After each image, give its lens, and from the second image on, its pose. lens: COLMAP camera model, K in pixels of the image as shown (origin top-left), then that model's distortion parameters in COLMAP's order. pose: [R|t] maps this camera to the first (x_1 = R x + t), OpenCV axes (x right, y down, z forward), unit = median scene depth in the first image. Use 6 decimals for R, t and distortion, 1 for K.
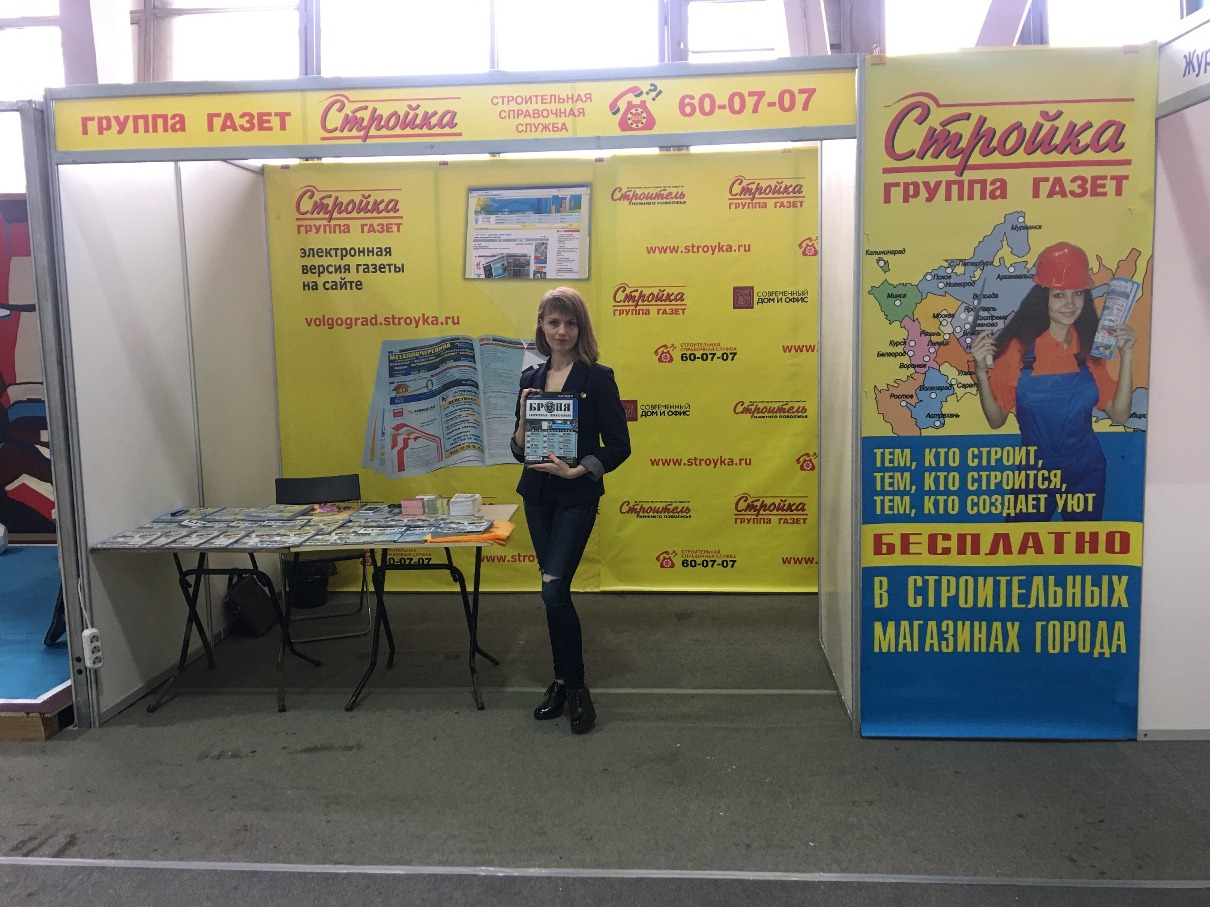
lens RADIAL K [[1022.1, 0, 605.0], [0, 1022.1, 453.5], [0, 0, 1]] dist [0.087774, -0.153500]
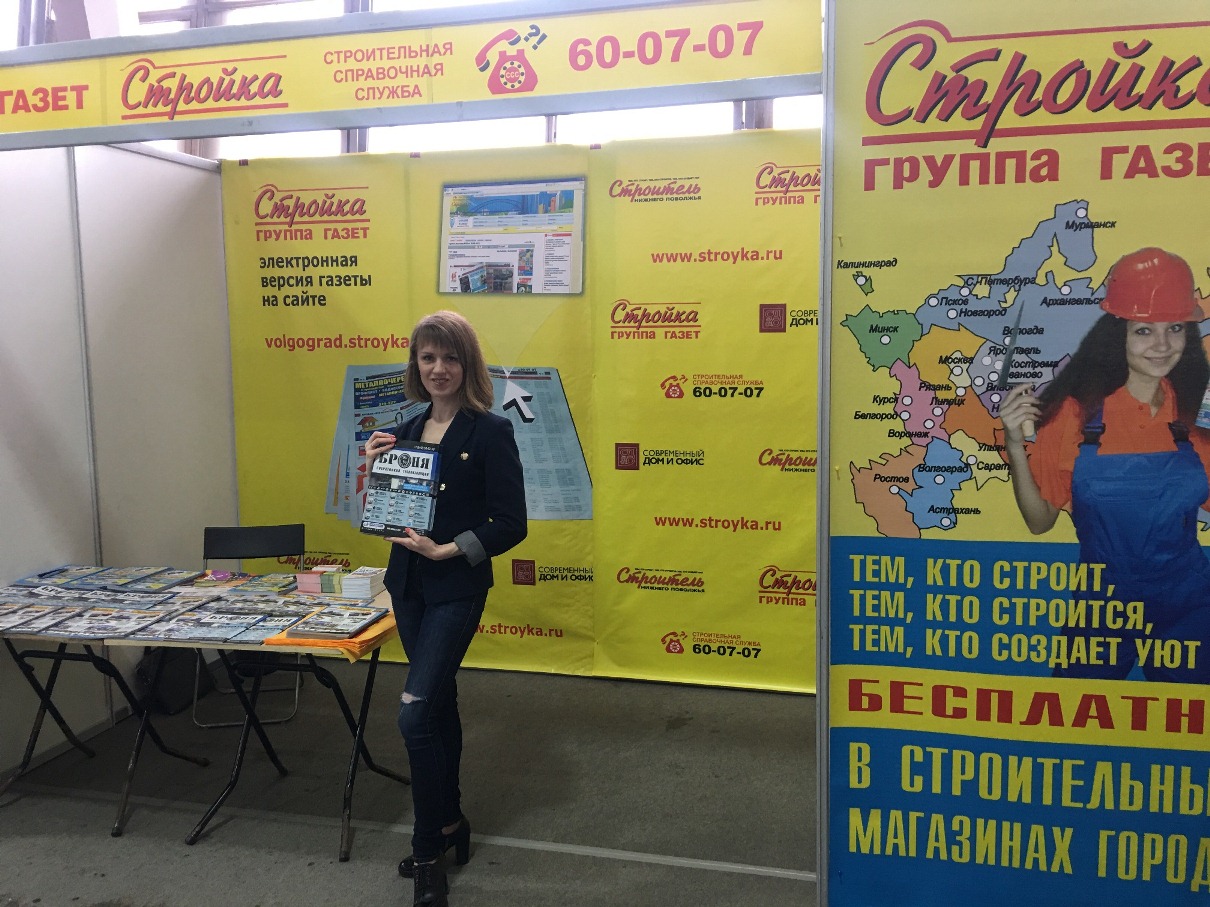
lens RADIAL K [[1022.1, 0, 605.0], [0, 1022.1, 453.5], [0, 0, 1]] dist [0.087774, -0.153500]
pose [[0.985312, 0.027929, -0.168464, 0.216130], [-0.028545, 0.999592, -0.001234, -0.065663], [0.168361, 0.006025, 0.985707, 0.308560]]
